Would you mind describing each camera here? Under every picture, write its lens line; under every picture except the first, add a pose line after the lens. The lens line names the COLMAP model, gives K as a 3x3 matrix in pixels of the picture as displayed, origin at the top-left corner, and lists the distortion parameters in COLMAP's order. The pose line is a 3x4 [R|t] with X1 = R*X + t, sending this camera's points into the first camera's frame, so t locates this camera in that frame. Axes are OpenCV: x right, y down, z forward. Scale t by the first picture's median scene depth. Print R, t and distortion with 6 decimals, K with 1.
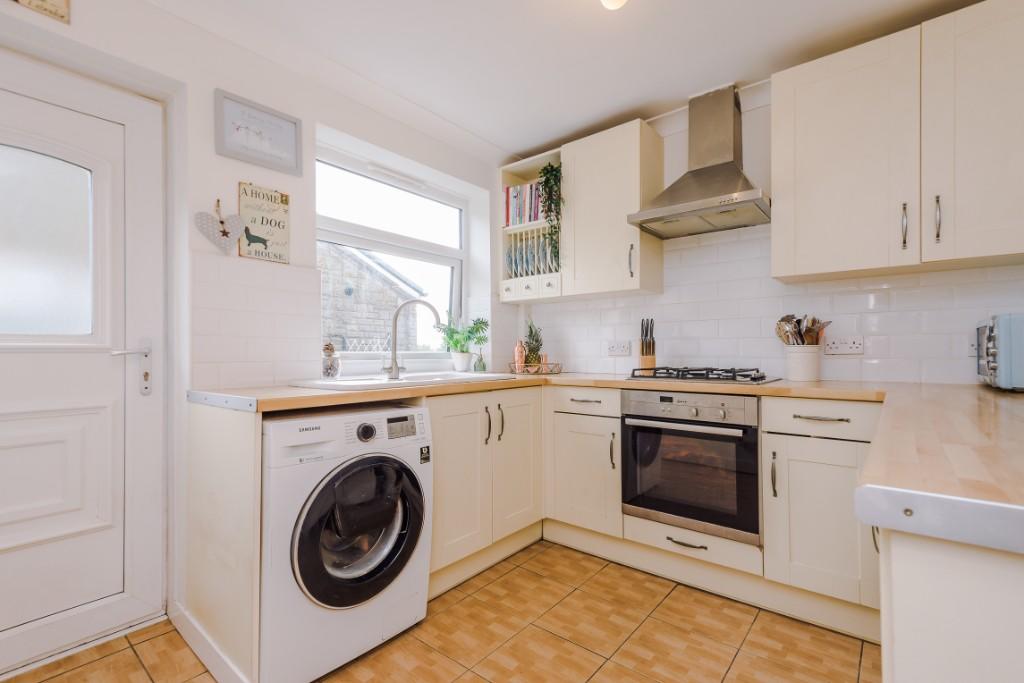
lens RADIAL K [[456.0, 0, 530.3], [0, 456.0, 349.7], [0, 0, 1]] dist [0.000577, -0.014487]
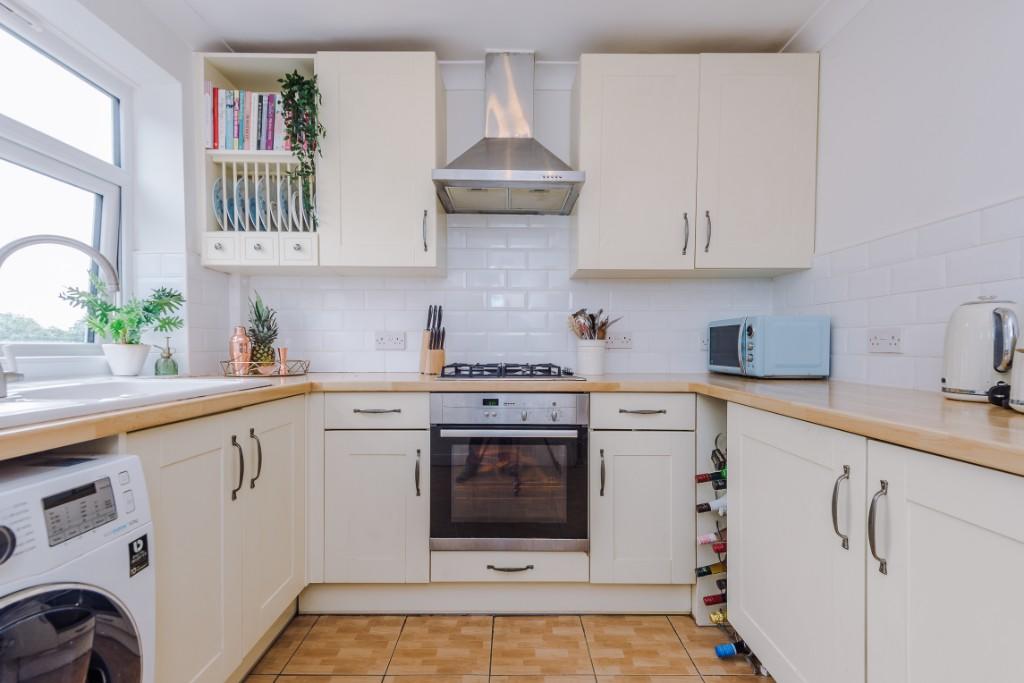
lens RADIAL K [[458.7, 0, 512.1], [0, 458.7, 355.3], [0, 0, 1]] dist [0.019224, -0.014920]
pose [[0.780872, -0.006736, 0.624655, -0.163629], [-0.008919, 0.999720, 0.021931, 0.004367], [-0.624628, -0.022697, 0.780593, 0.275437]]
